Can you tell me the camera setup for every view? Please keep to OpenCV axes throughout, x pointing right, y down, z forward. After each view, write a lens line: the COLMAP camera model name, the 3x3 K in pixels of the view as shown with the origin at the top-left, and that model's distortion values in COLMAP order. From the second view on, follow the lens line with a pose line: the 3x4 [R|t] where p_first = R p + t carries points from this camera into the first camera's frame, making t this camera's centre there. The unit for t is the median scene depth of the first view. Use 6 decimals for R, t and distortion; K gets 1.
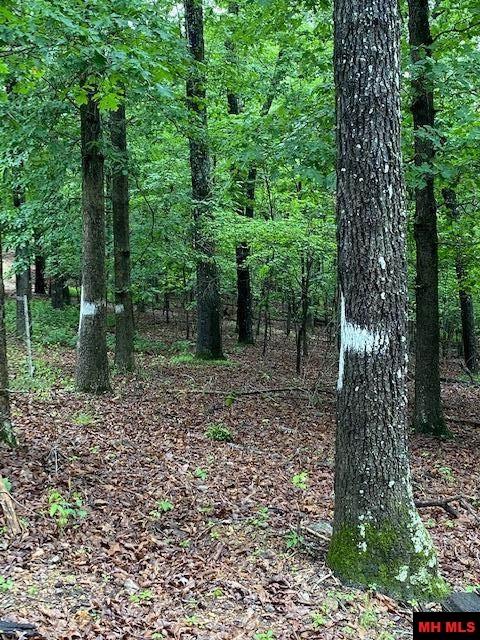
lens RADIAL K [[852.3, 0, 226.8], [0, 852.3, 312.1], [0, 0, 1]] dist [0.148393, -0.535357]
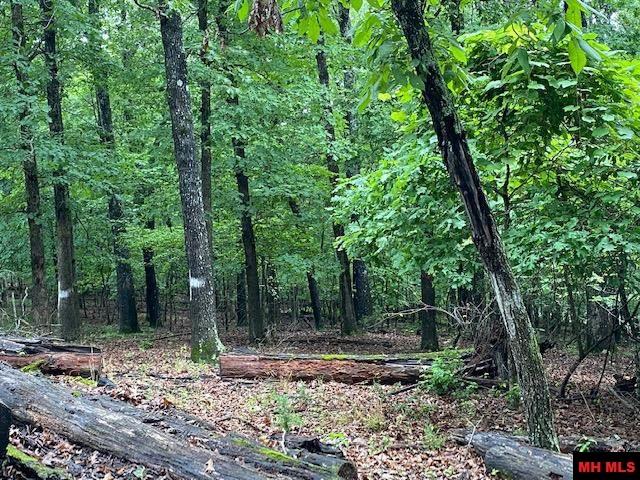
lens RADIAL K [[852.3, 0, 320.0], [0, 852.3, 240.0], [0, 0, 1]] dist [0.148393, -0.535357]
pose [[0.973581, -0.066178, 0.218544, -0.027622], [0.082948, 0.994199, -0.068464, 0.050330], [-0.212746, 0.084782, 0.973422, -0.836931]]
